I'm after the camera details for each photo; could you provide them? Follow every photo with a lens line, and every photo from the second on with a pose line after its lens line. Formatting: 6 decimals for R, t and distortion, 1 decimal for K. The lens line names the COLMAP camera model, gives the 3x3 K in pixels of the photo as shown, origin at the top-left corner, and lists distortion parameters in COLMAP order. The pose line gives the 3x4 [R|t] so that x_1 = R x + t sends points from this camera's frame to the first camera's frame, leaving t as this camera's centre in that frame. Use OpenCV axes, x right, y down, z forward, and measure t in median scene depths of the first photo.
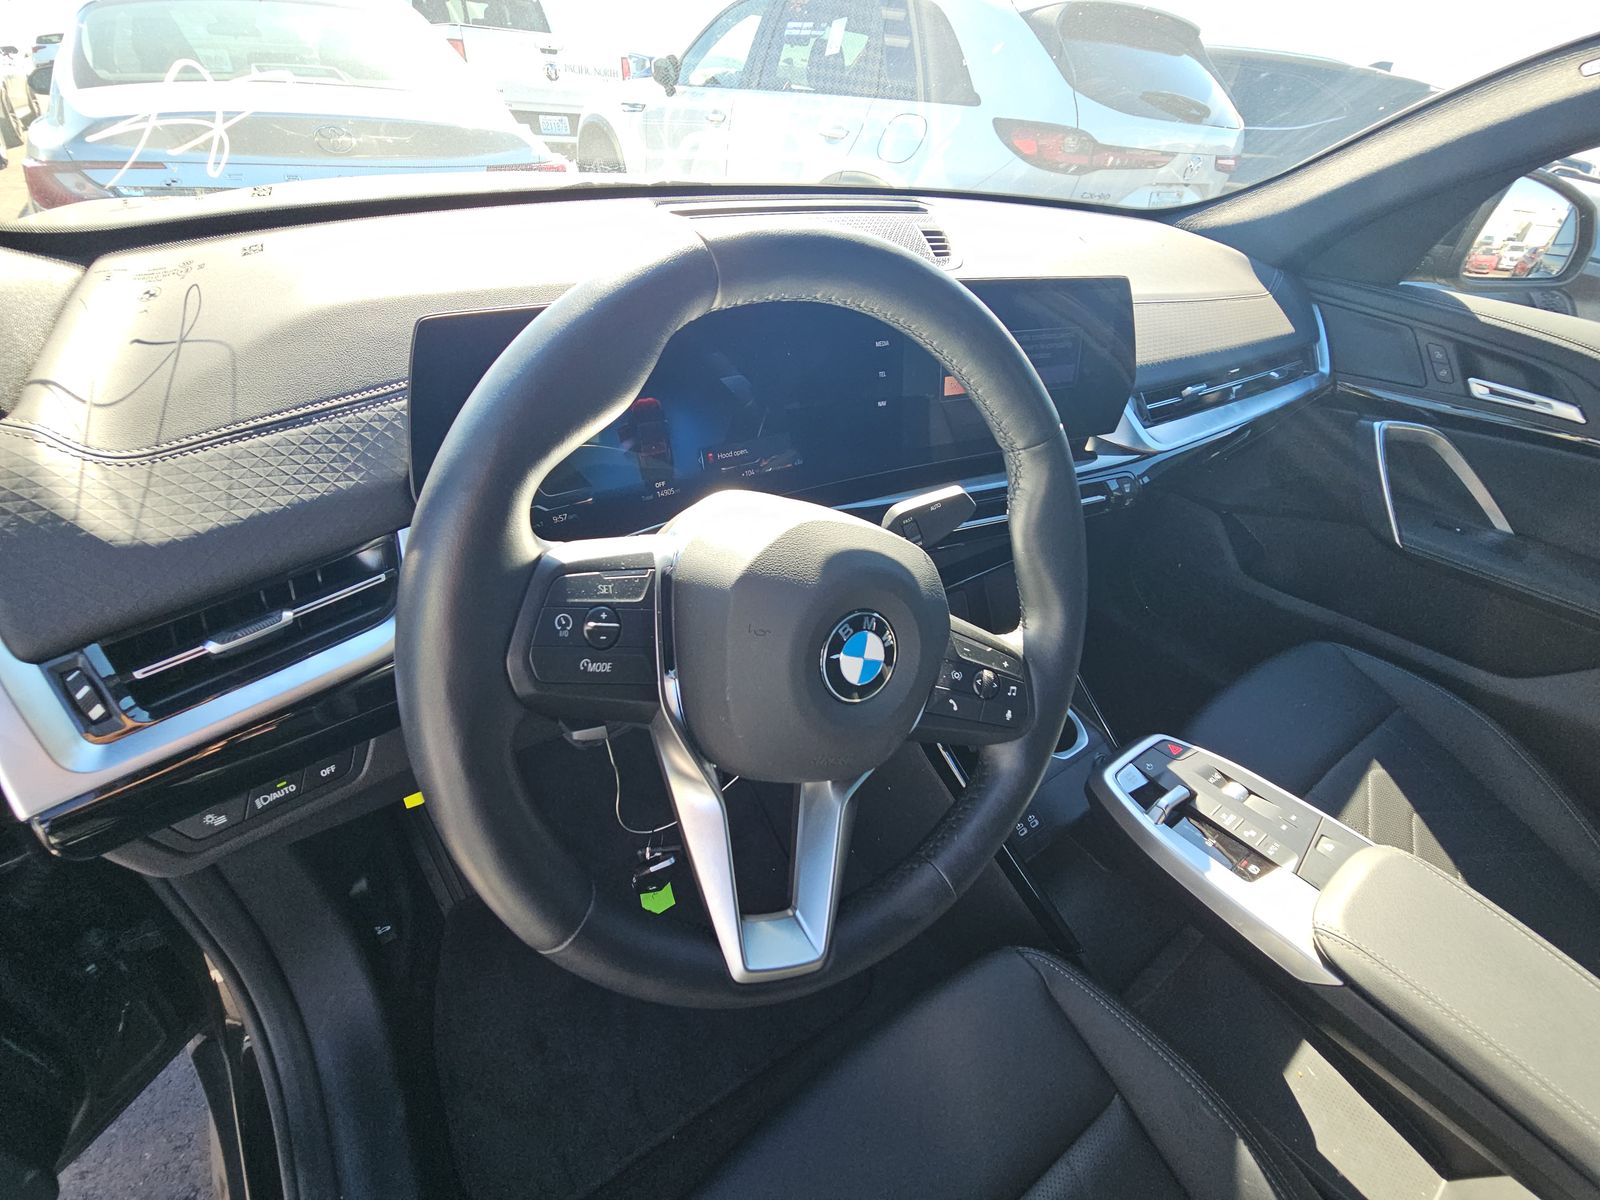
lens RADIAL K [[658.4, 0, 800.0], [0, 658.4, 600.0], [0, 0, 1]] dist [0.031266, -0.021147]
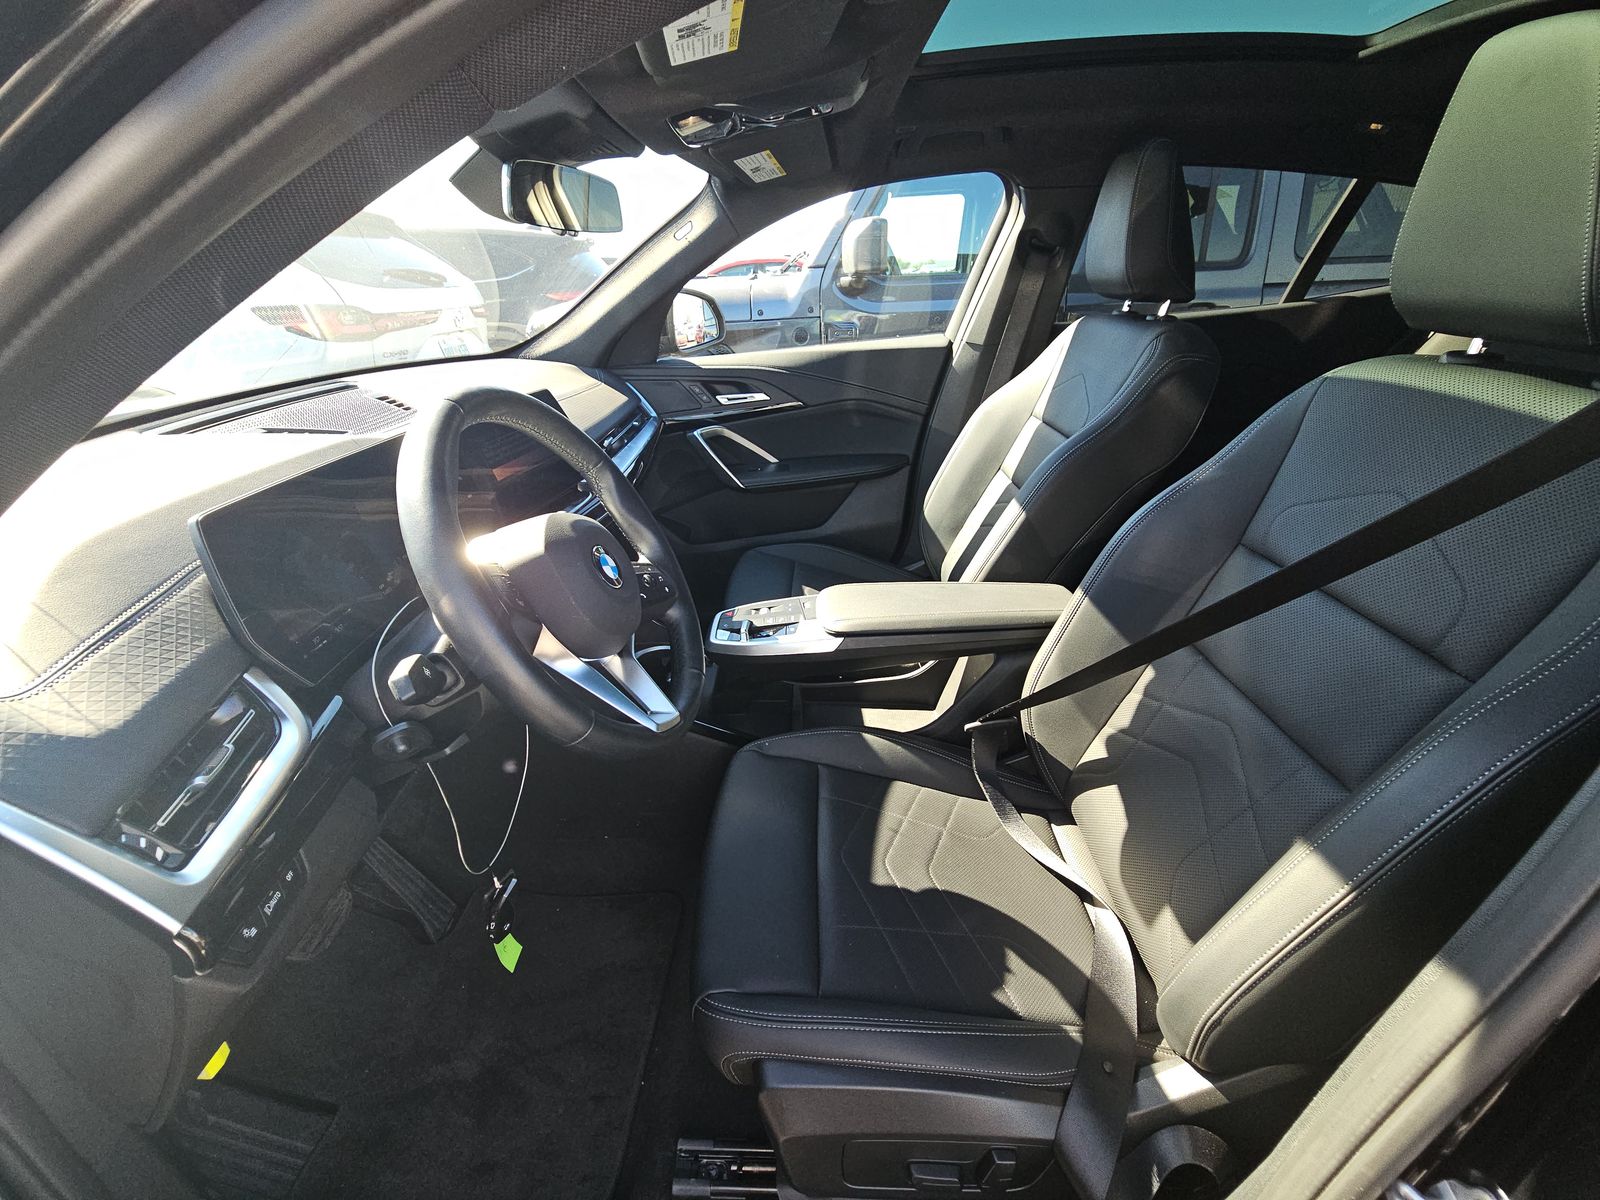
lens RADIAL K [[658.4, 0, 800.0], [0, 658.4, 600.0], [0, 0, 1]] dist [0.031266, -0.021147]
pose [[0.575931, -0.451224, 0.681689, -0.419492], [0.559897, 0.825317, 0.073261, 0.148531], [-0.595667, 0.339483, 0.727965, -0.322672]]
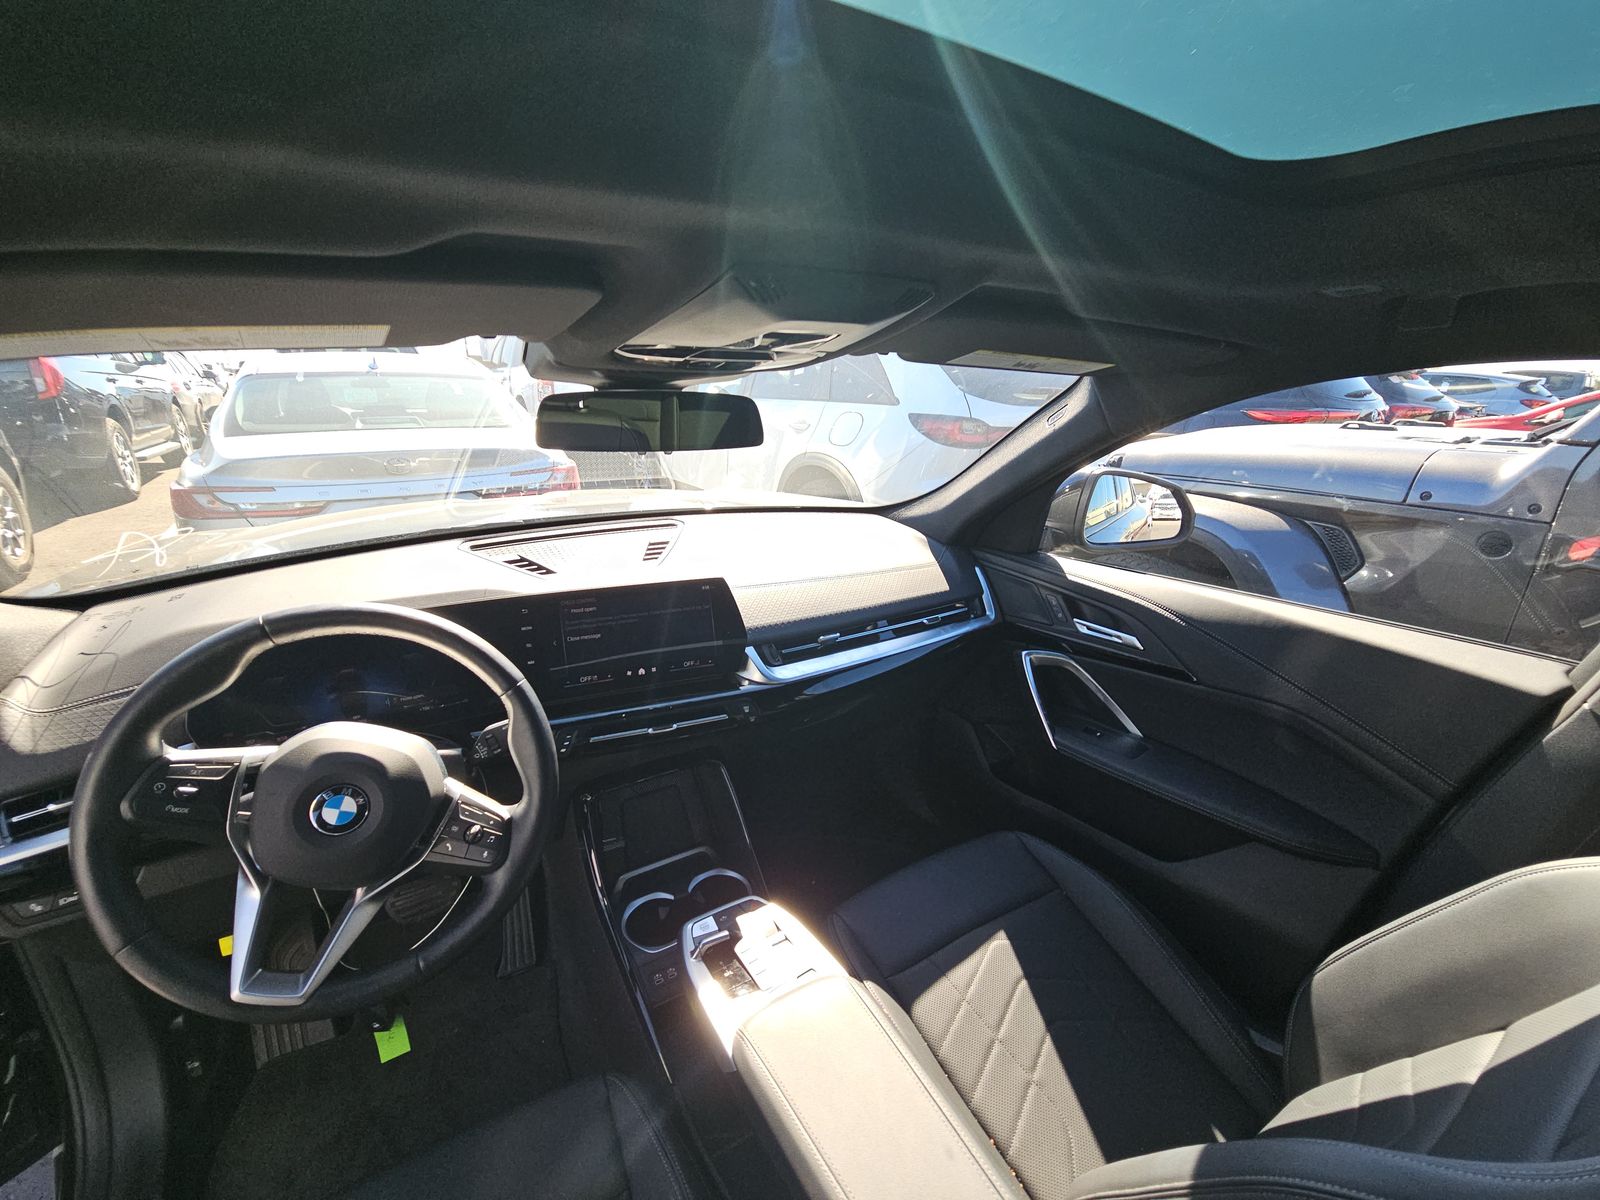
lens RADIAL K [[658.4, 0, 800.0], [0, 658.4, 600.0], [0, 0, 1]] dist [0.031266, -0.021147]
pose [[0.995015, -0.037809, -0.092280, 0.707650], [0.006597, 0.948270, -0.317397, 0.057356], [0.099507, 0.315206, 0.943792, -0.381845]]
